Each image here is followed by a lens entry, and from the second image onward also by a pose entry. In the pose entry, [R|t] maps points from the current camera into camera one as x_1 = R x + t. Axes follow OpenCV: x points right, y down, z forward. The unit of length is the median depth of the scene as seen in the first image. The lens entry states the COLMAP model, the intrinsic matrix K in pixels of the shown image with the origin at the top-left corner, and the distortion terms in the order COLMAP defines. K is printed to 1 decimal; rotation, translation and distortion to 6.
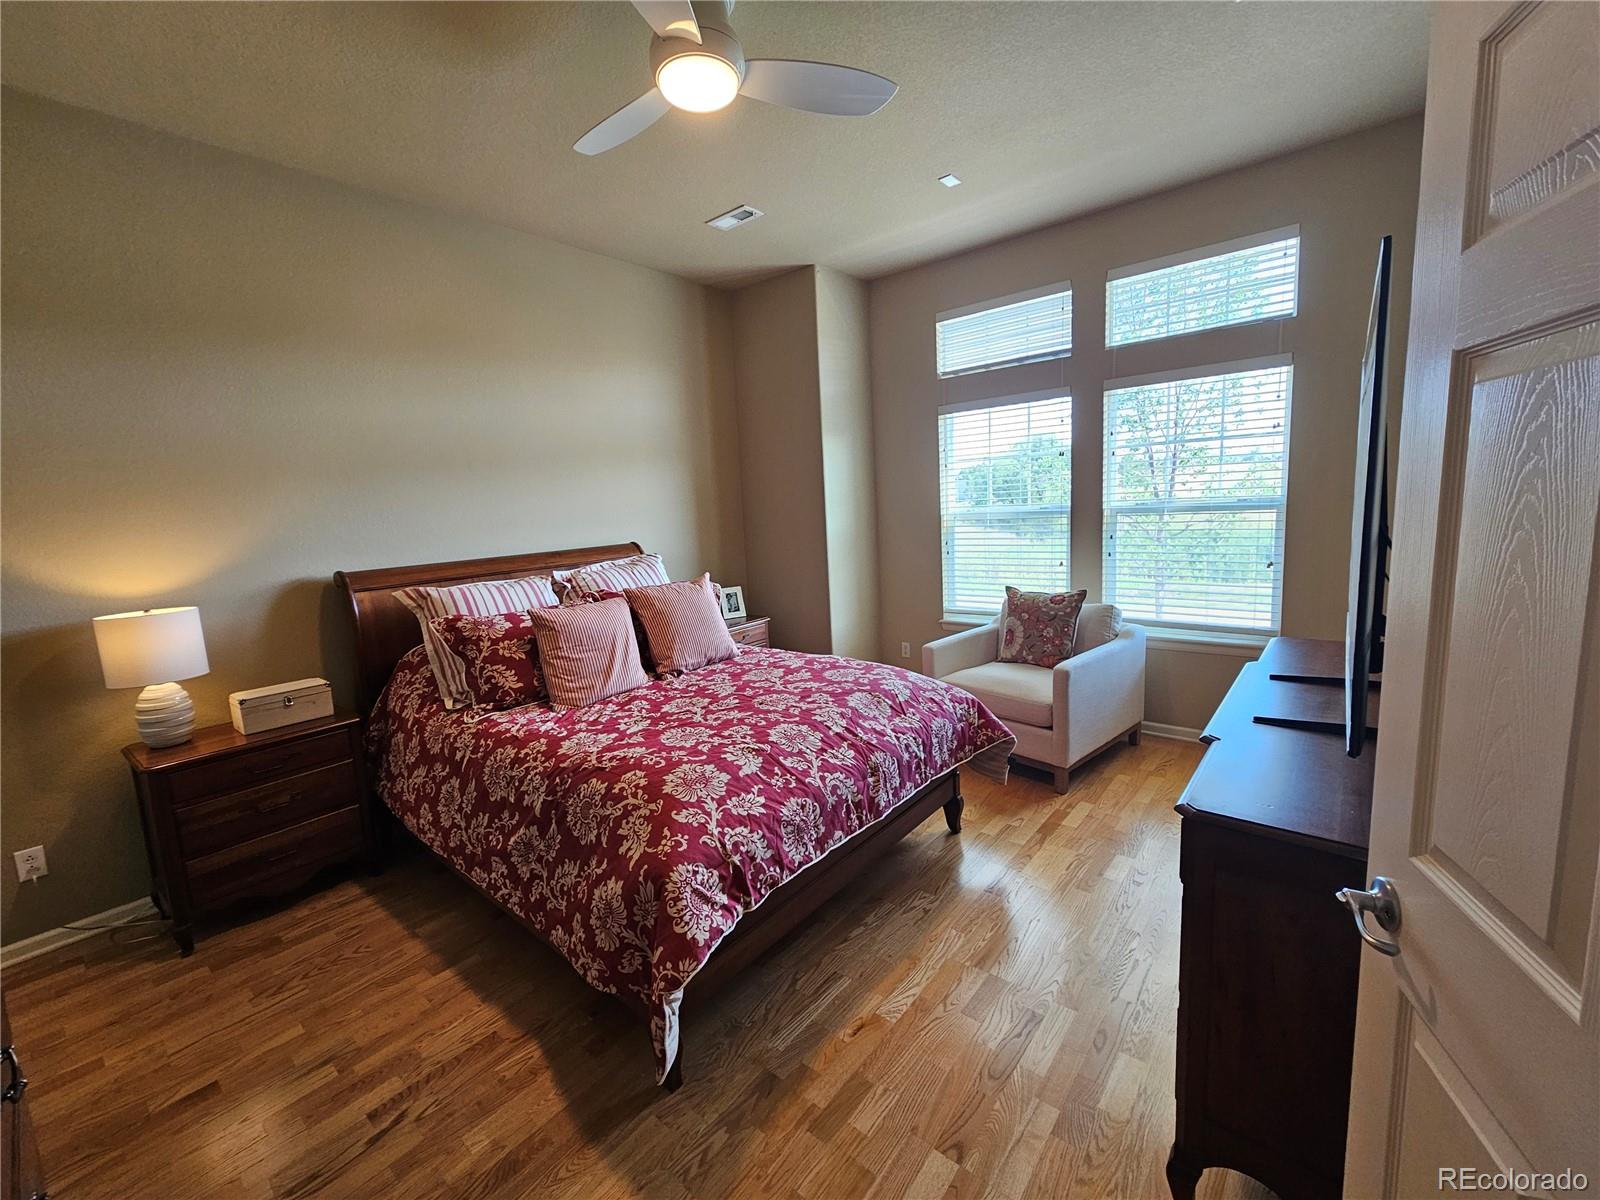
lens RADIAL K [[654.8, 0, 800.0], [0, 654.8, 600.0], [0, 0, 1]] dist [0.001423, 0.000090]
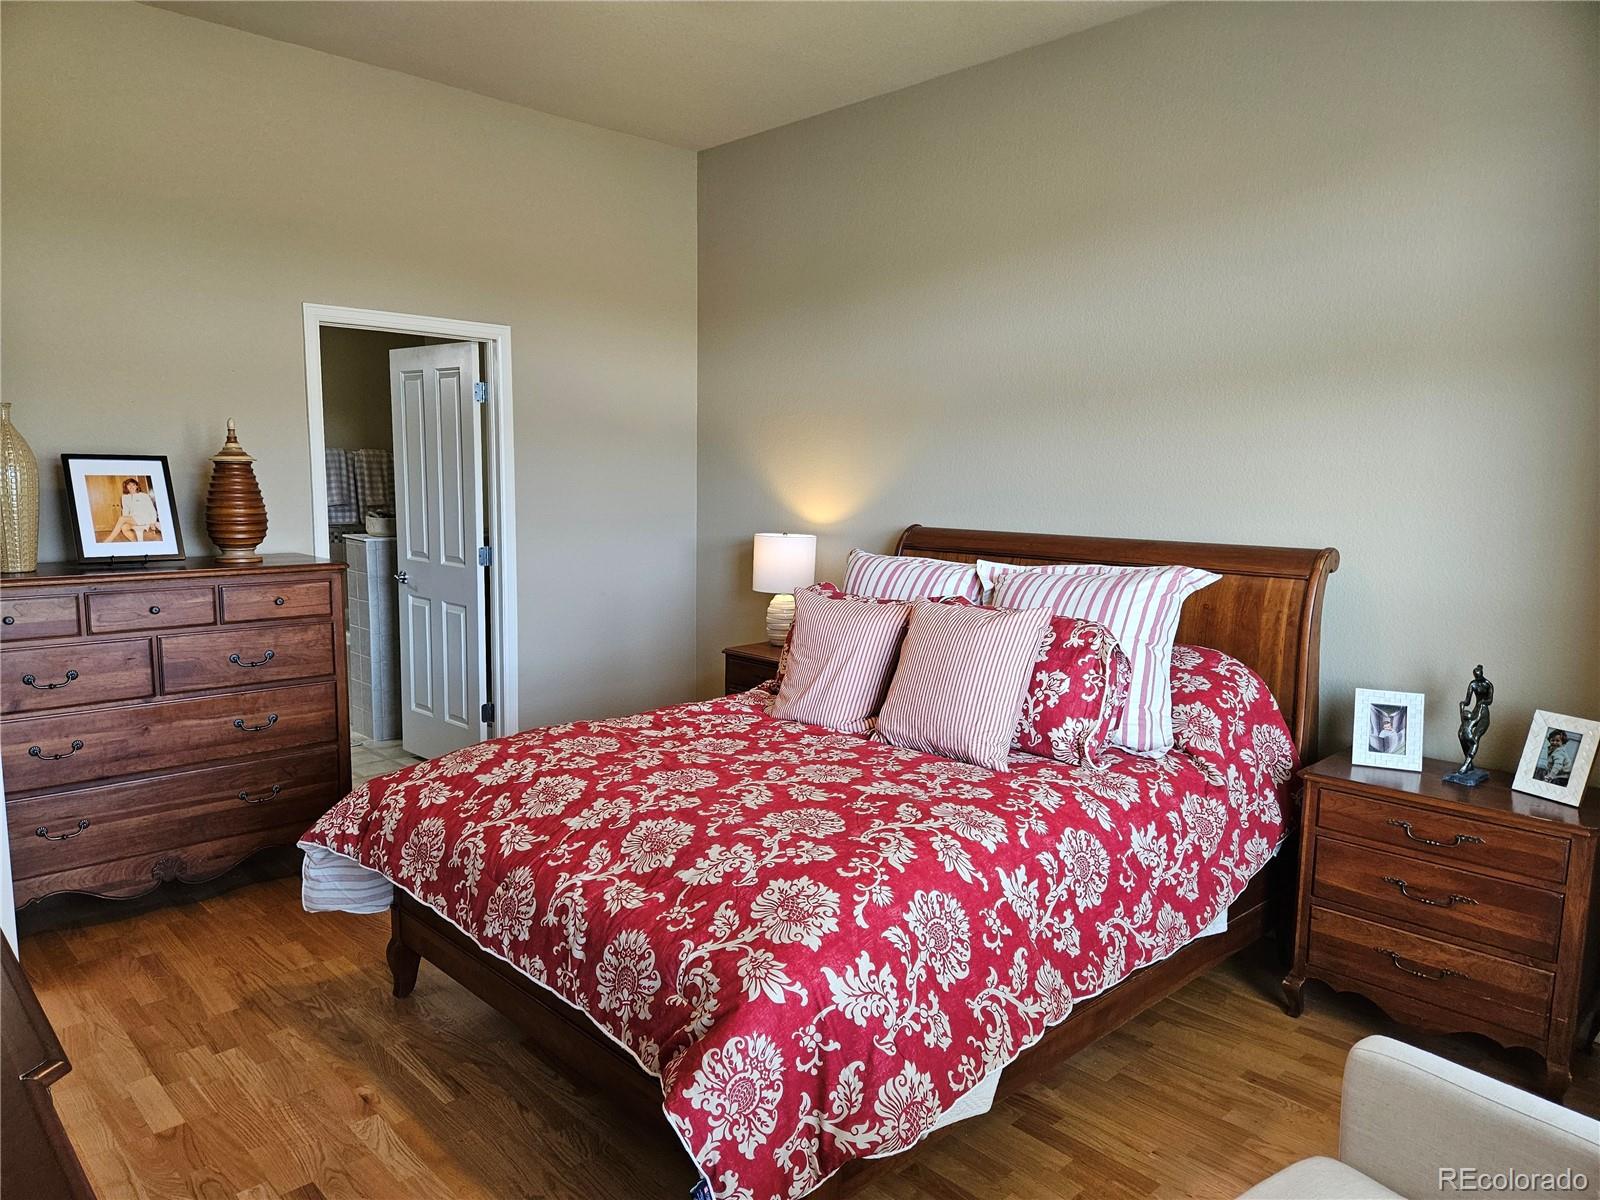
lens RADIAL K [[1059.4, 0, 791.0], [0, 1059.4, 609.7], [0, 0, 1]] dist [0.070172, -0.070364]
pose [[-0.100273, 0.184232, -0.977755, 1.032219], [-0.160297, 0.966879, 0.198622, -0.255425], [0.981962, 0.176647, -0.067420, 1.234564]]
